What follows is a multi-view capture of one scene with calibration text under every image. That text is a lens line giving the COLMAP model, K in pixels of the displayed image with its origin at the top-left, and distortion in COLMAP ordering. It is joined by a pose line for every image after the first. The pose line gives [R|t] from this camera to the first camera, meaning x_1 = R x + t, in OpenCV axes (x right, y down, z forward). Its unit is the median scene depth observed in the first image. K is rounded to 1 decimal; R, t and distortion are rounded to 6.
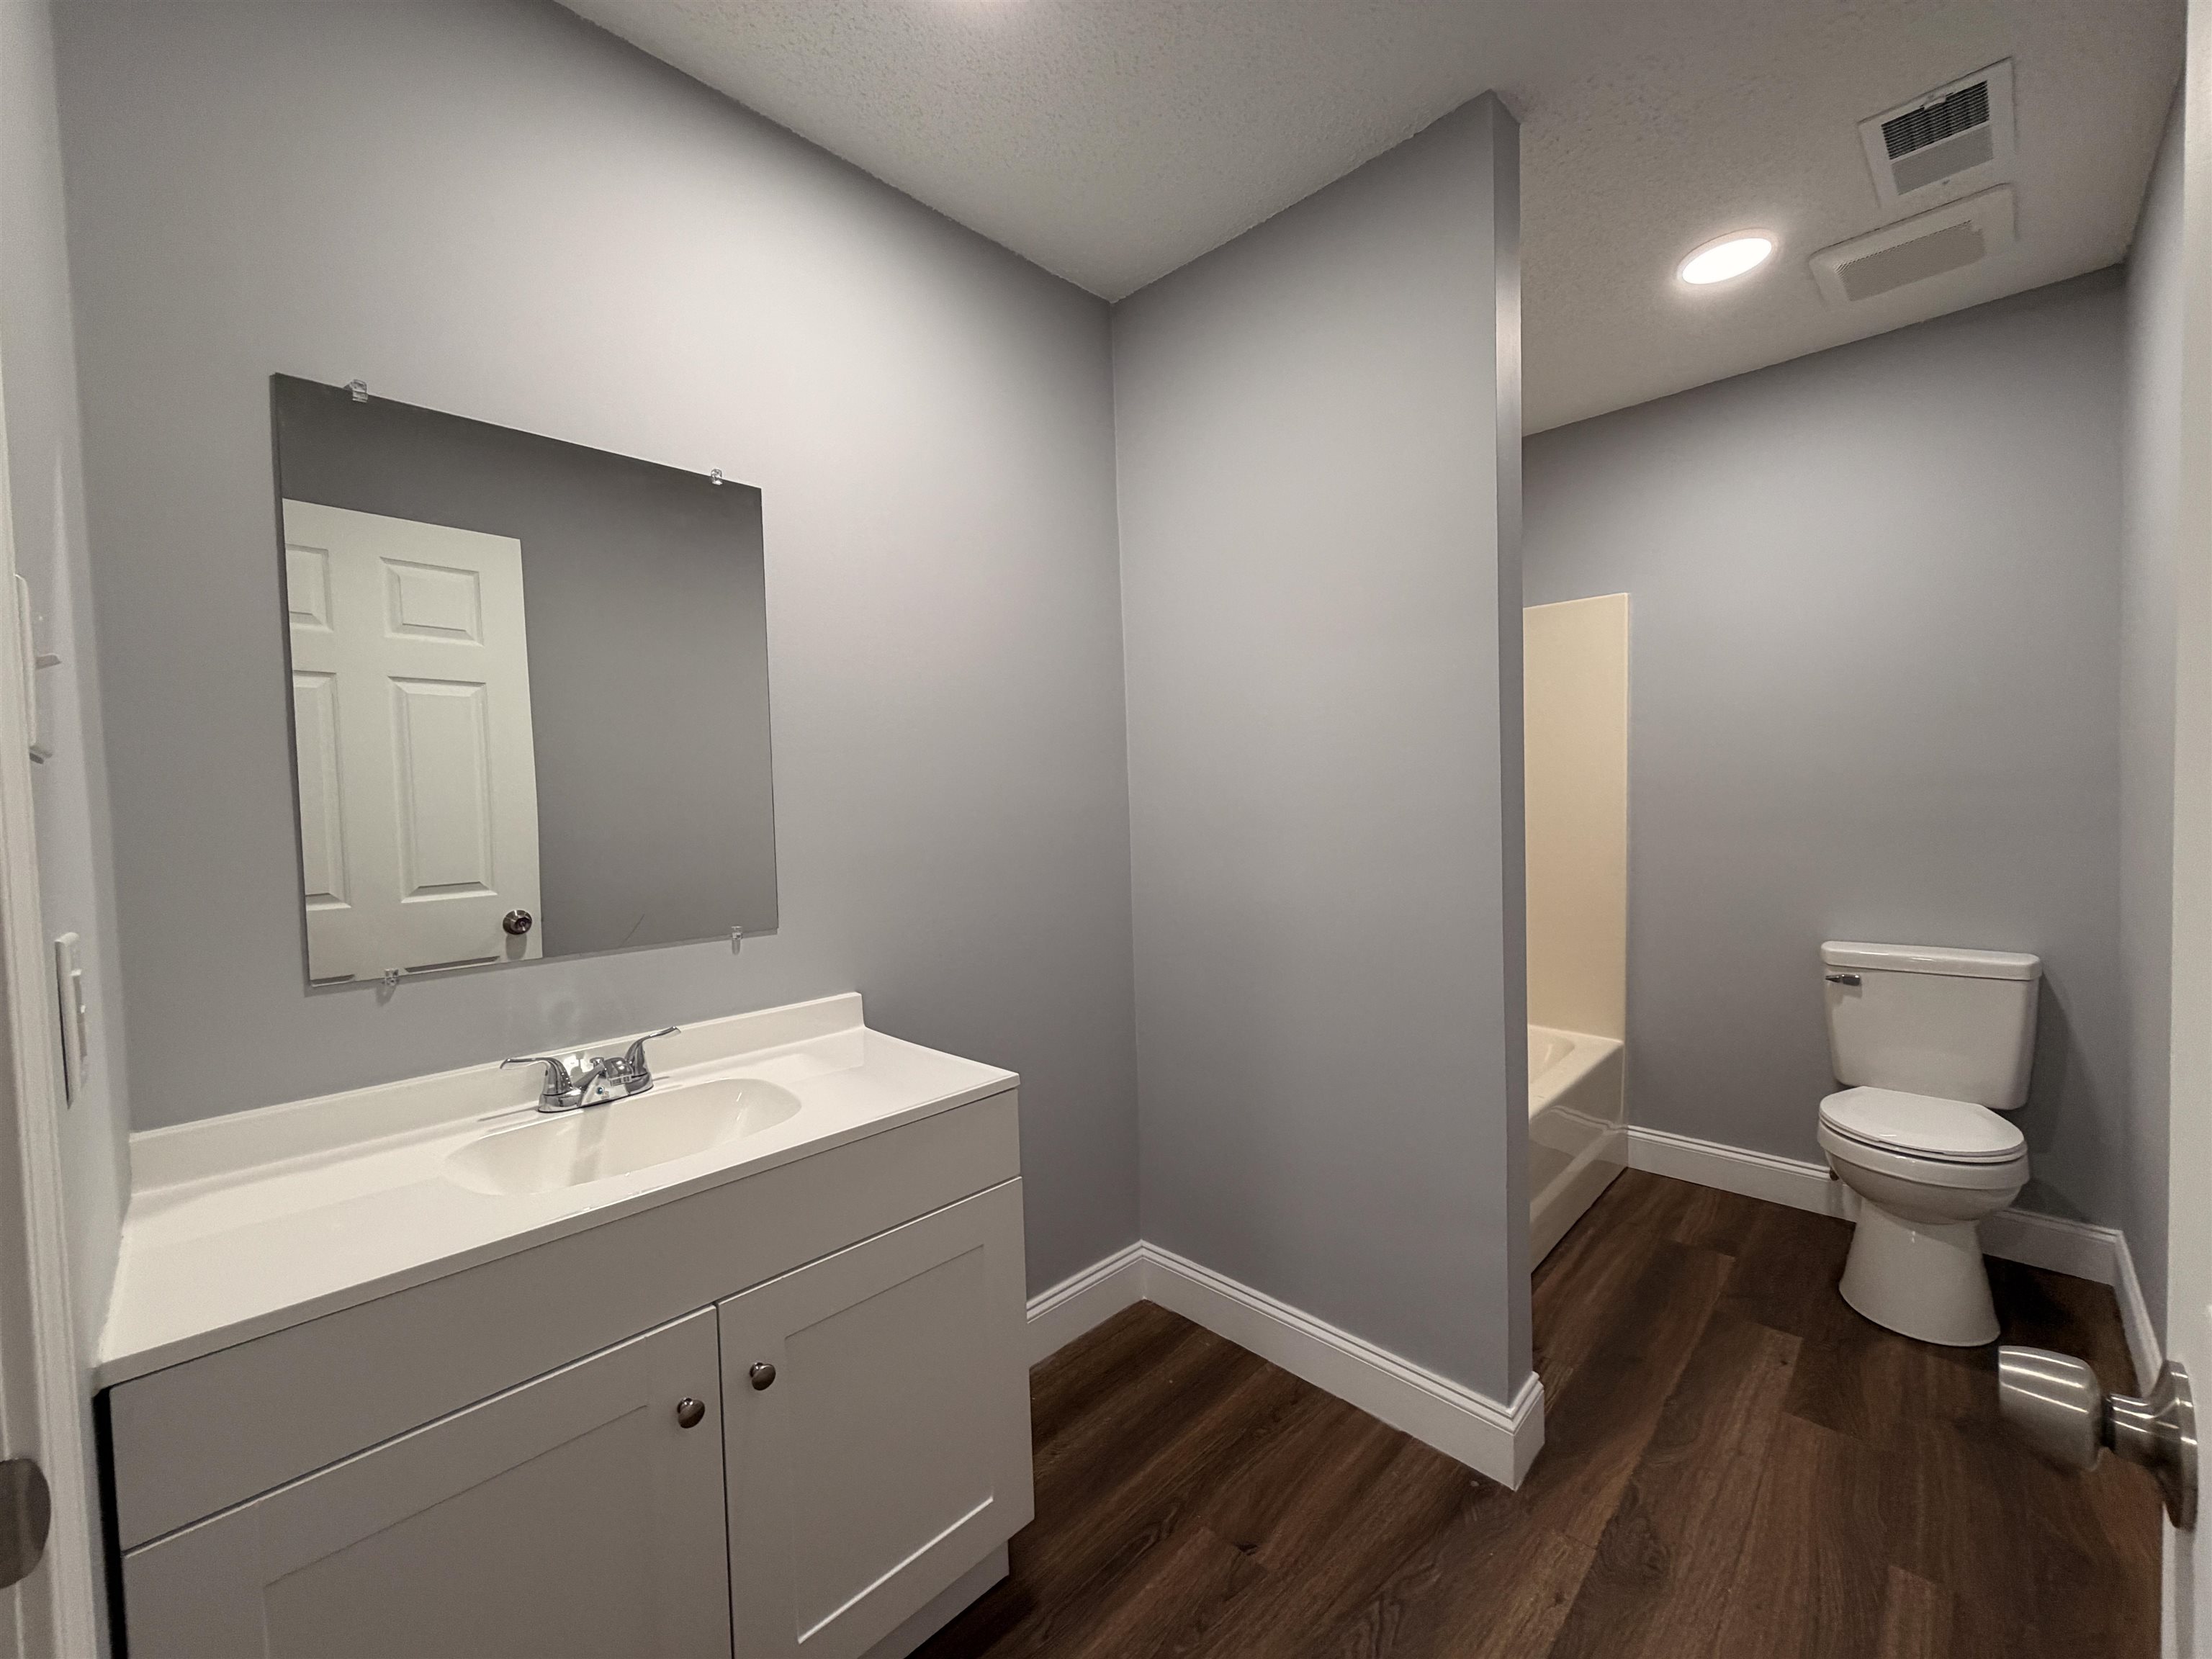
lens RADIAL K [[885.9, 0, 1100.9], [0, 885.9, 838.4], [0, 0, 1]] dist [0.002077, -0.000243]
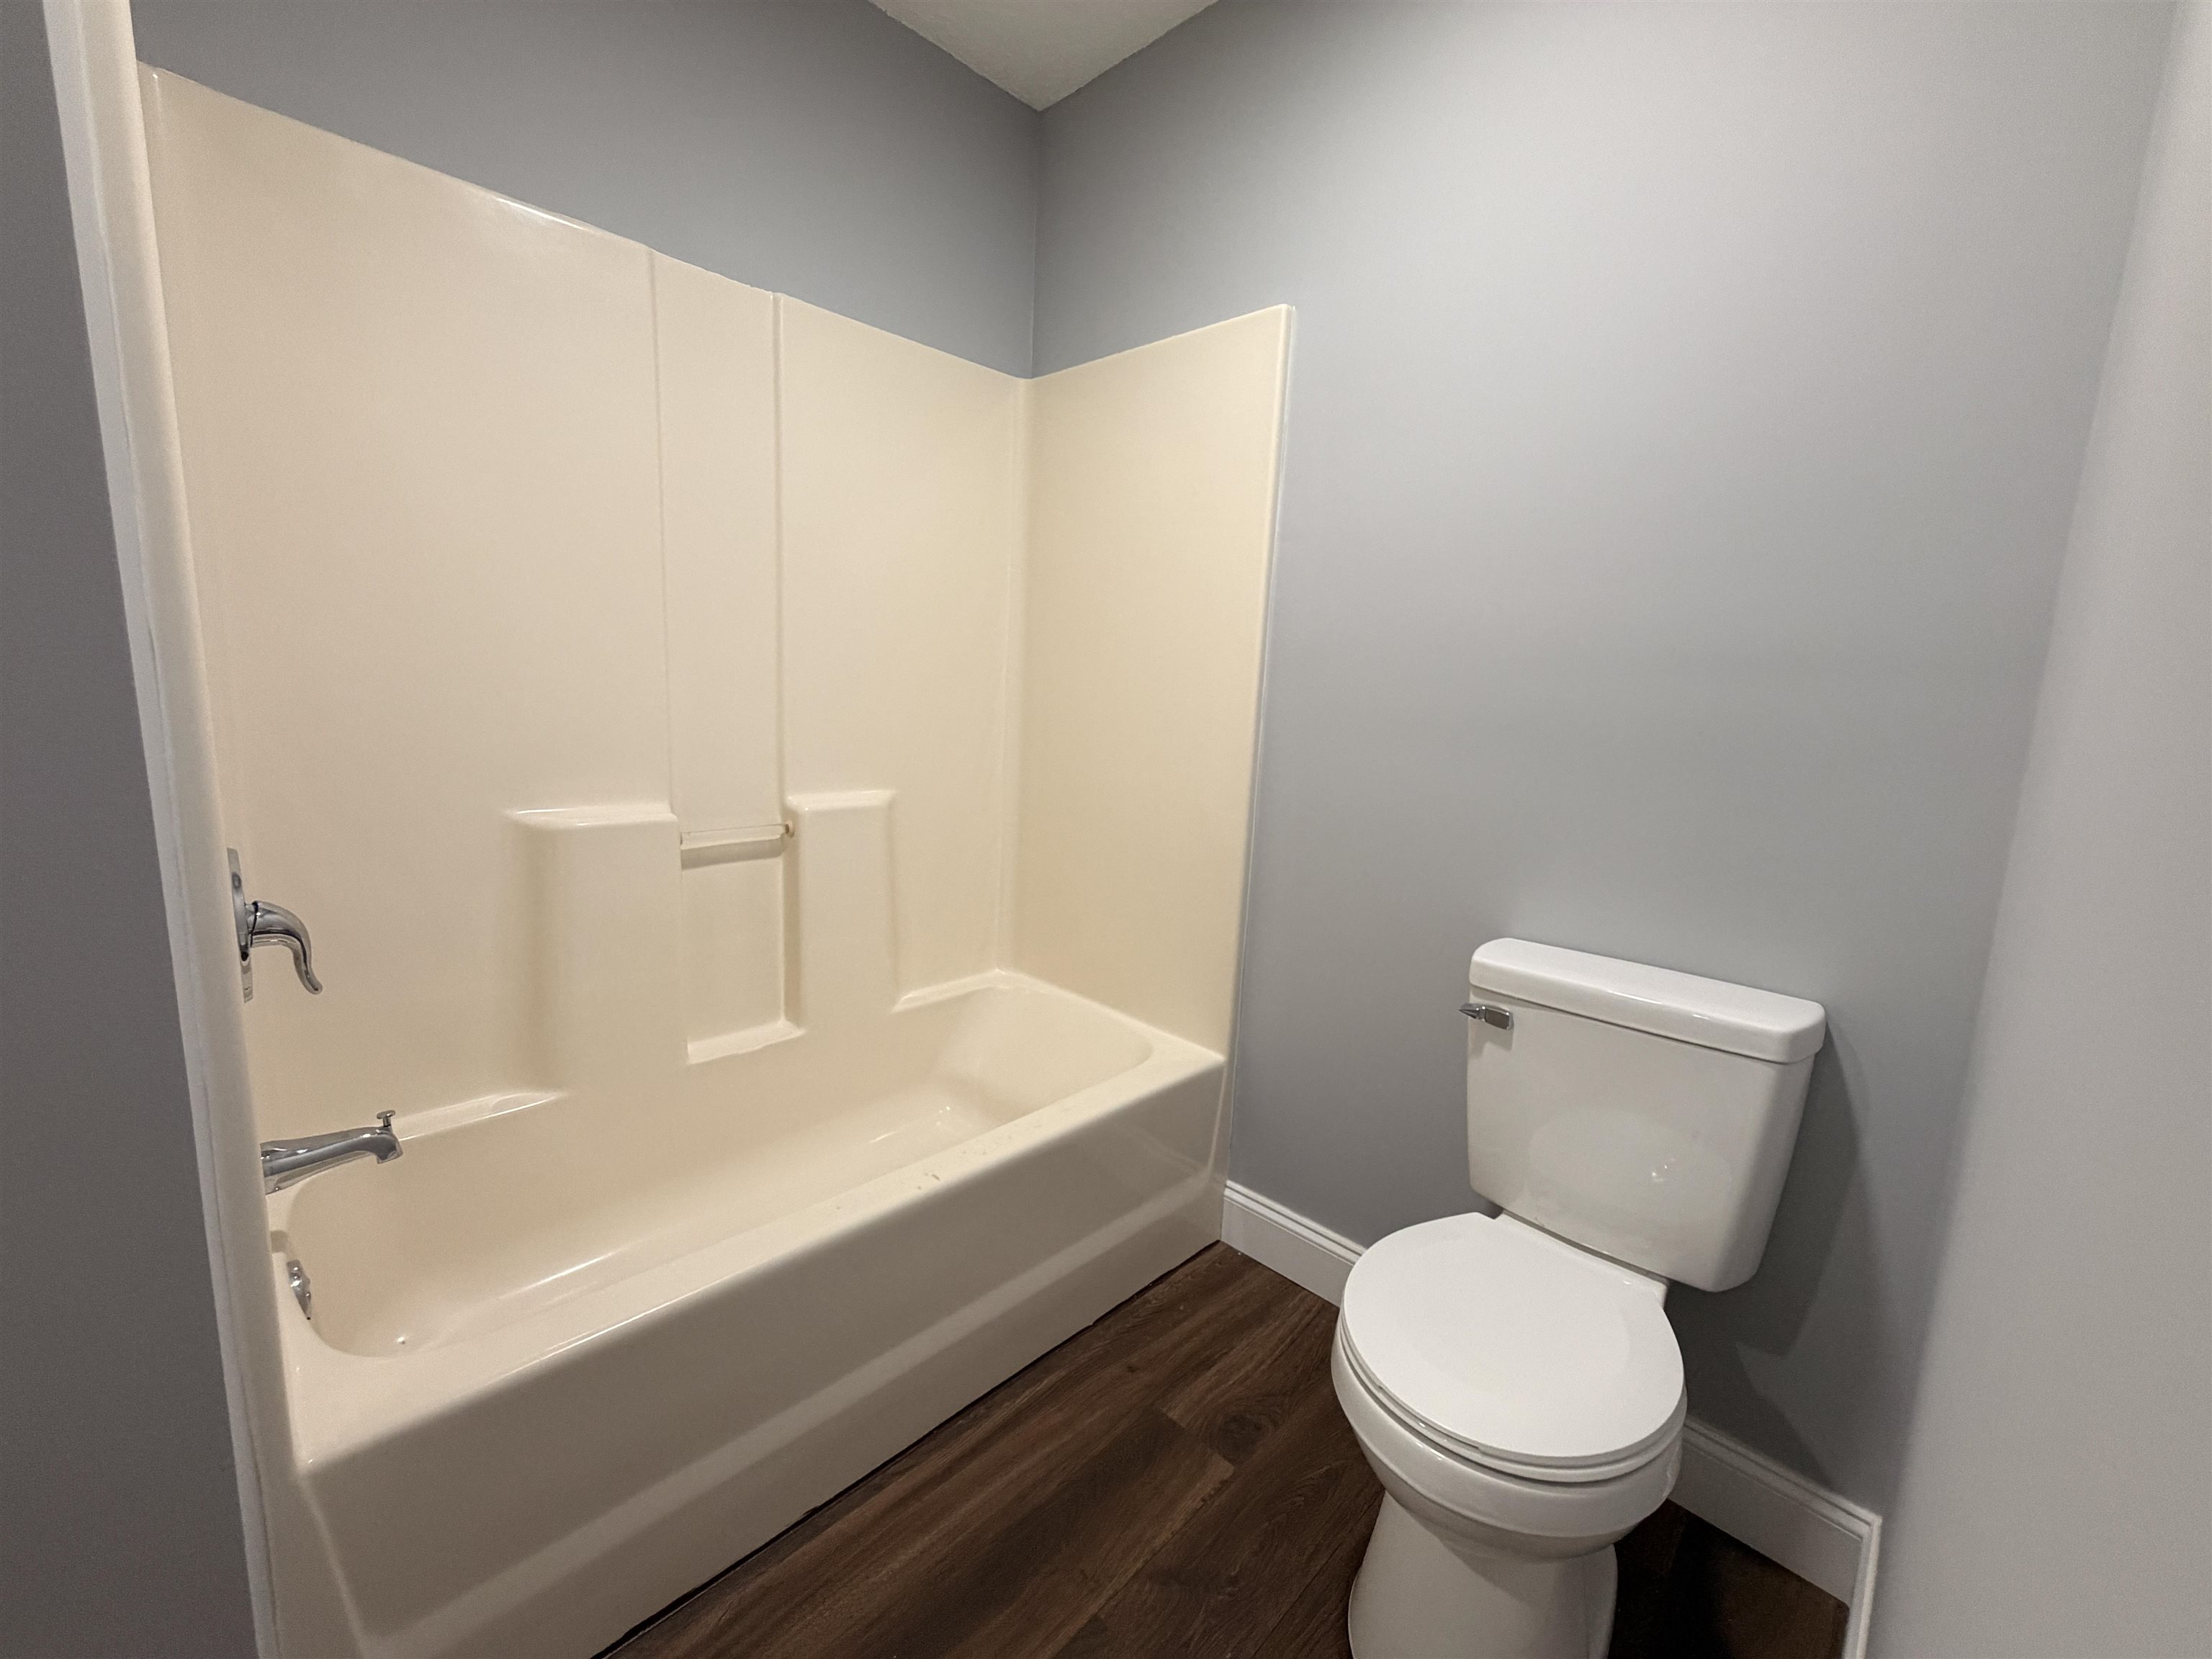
lens RADIAL K [[885.9, 0, 1104.4], [0, 885.9, 826.0], [0, 0, 1]] dist [0.002077, -0.000243]
pose [[0.997565, 0.069601, 0.004466, 0.589013], [-0.069643, 0.990622, 0.117549, -0.004618], [0.003758, -0.117573, 0.993057, 0.466840]]
